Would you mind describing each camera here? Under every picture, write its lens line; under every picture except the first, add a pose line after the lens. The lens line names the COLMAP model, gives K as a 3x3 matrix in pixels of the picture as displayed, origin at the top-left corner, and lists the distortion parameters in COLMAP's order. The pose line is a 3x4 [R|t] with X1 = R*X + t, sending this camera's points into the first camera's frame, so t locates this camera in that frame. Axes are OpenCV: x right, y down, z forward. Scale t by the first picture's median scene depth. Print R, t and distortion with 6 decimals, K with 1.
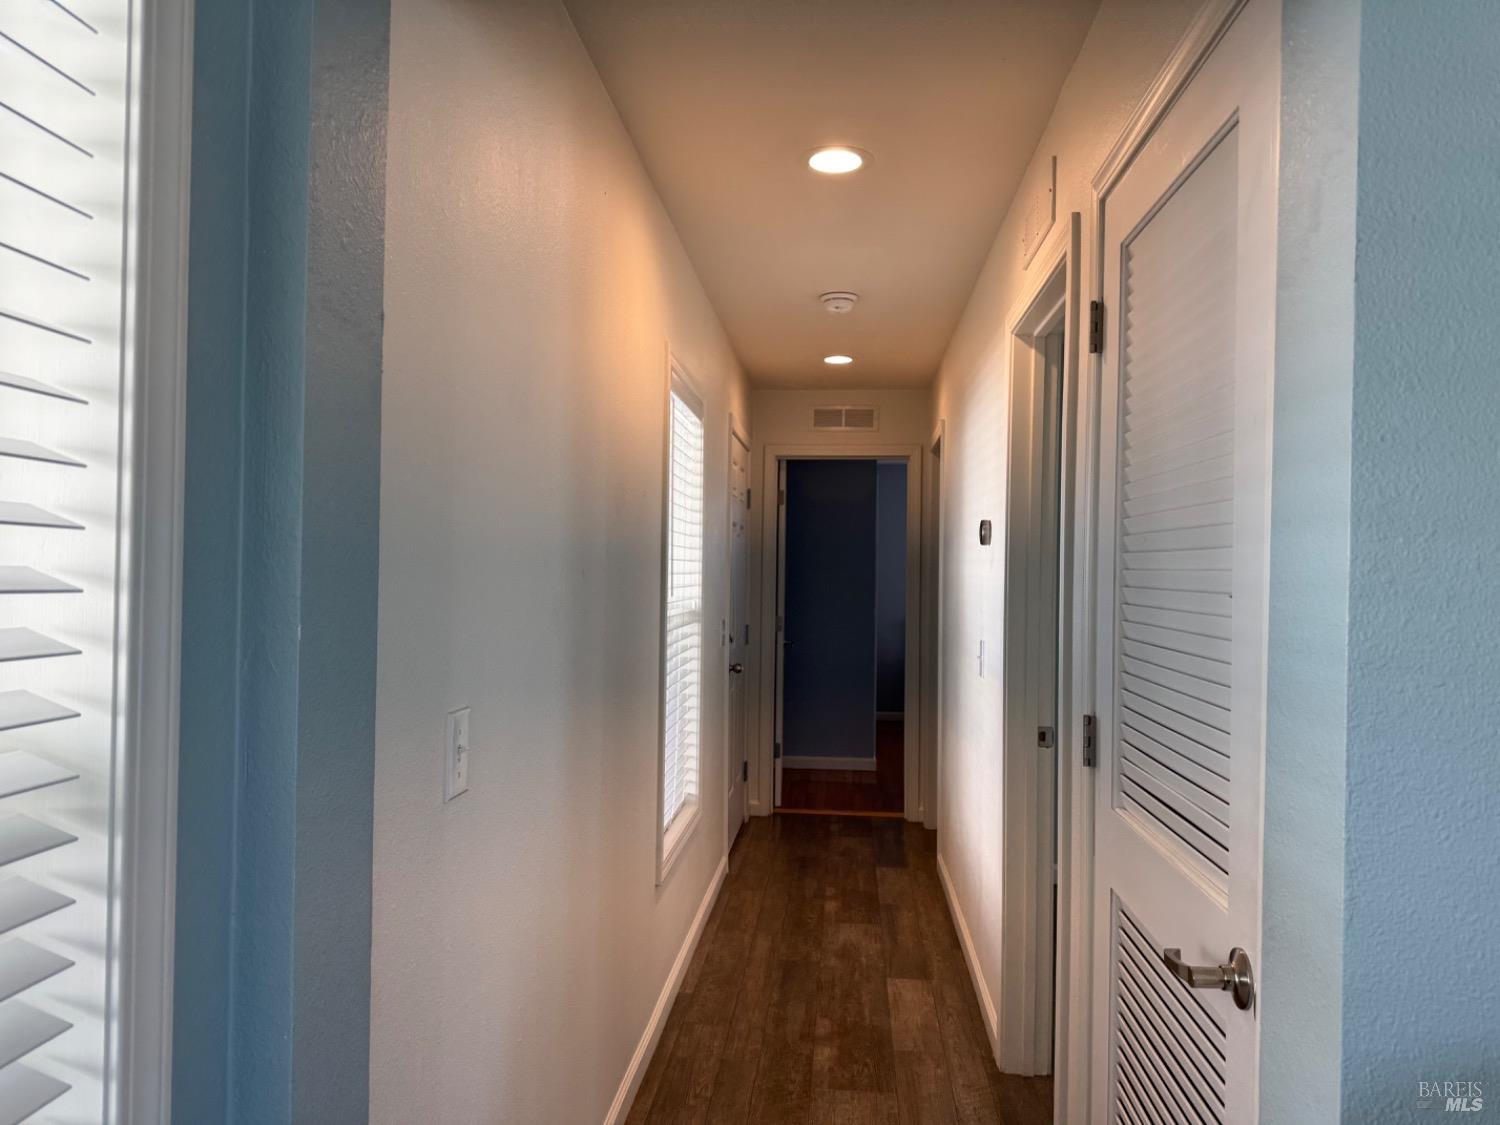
lens RADIAL K [[1046.6, 0, 746.5], [0, 1046.6, 570.3], [0, 0, 1]] dist [0.125092, -0.188659]
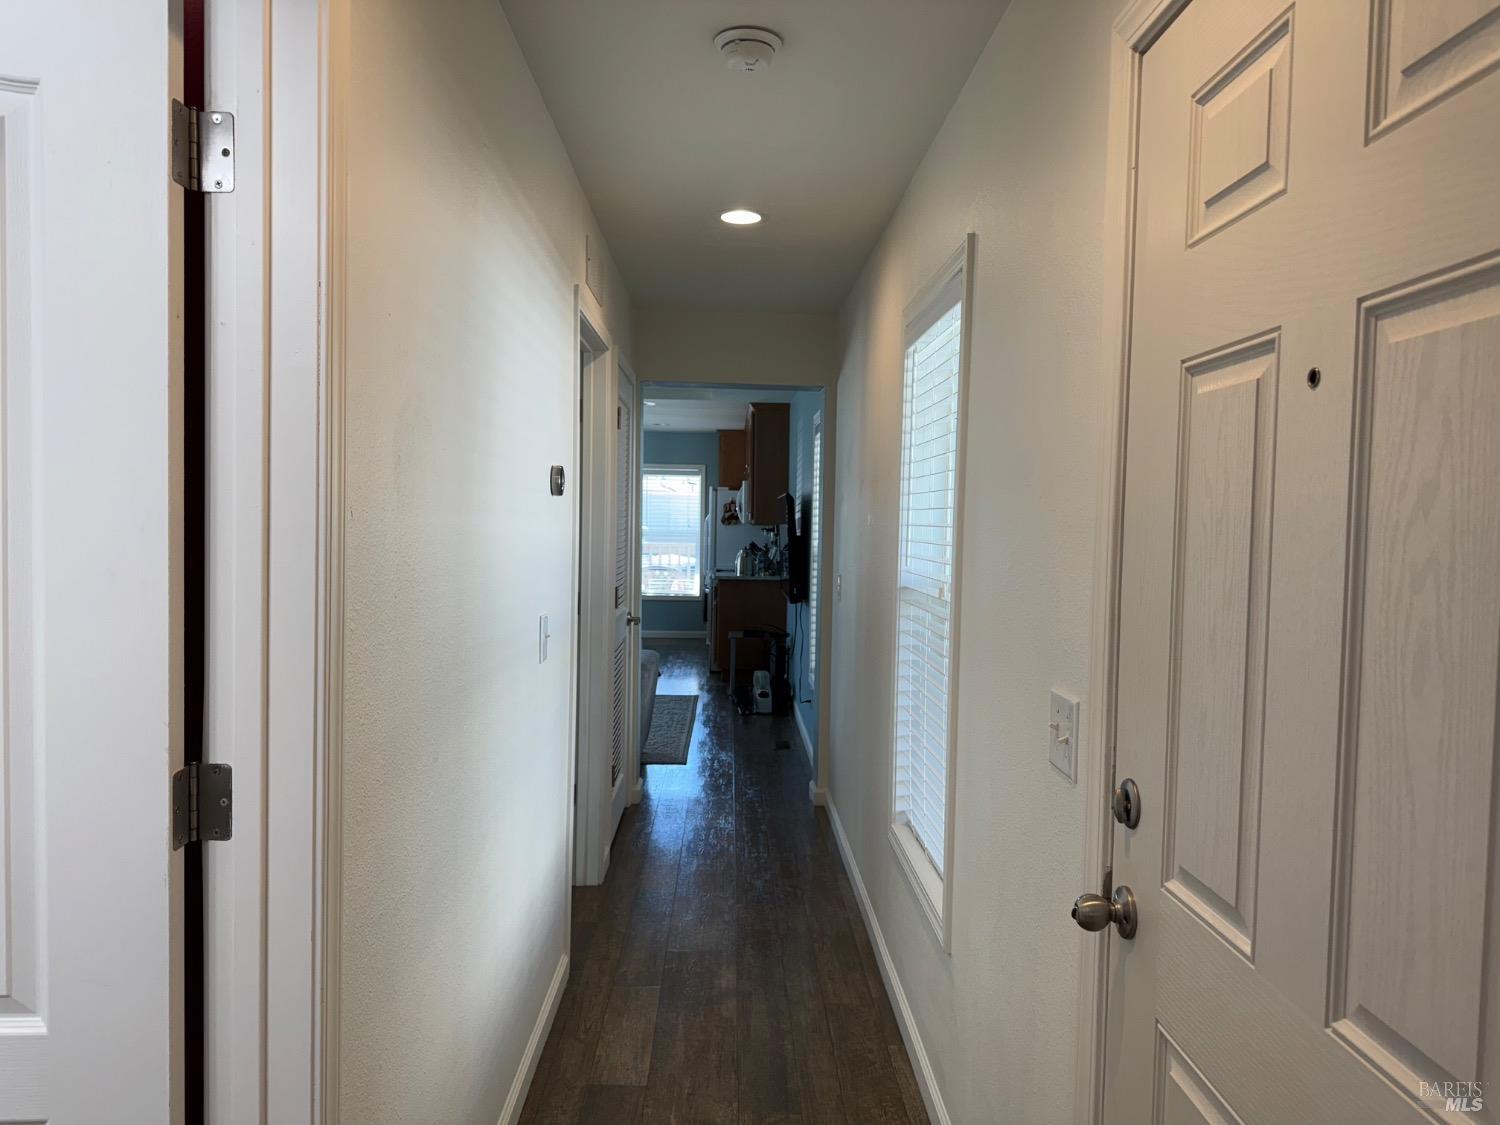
lens RADIAL K [[1046.6, 0, 746.5], [0, 1046.6, 570.3], [0, 0, 1]] dist [0.125092, -0.188659]
pose [[-0.993108, -0.029980, -0.113305, 0.174172], [-0.035433, 0.998293, 0.046427, -0.007457], [0.111720, 0.050122, -0.992475, 1.907203]]
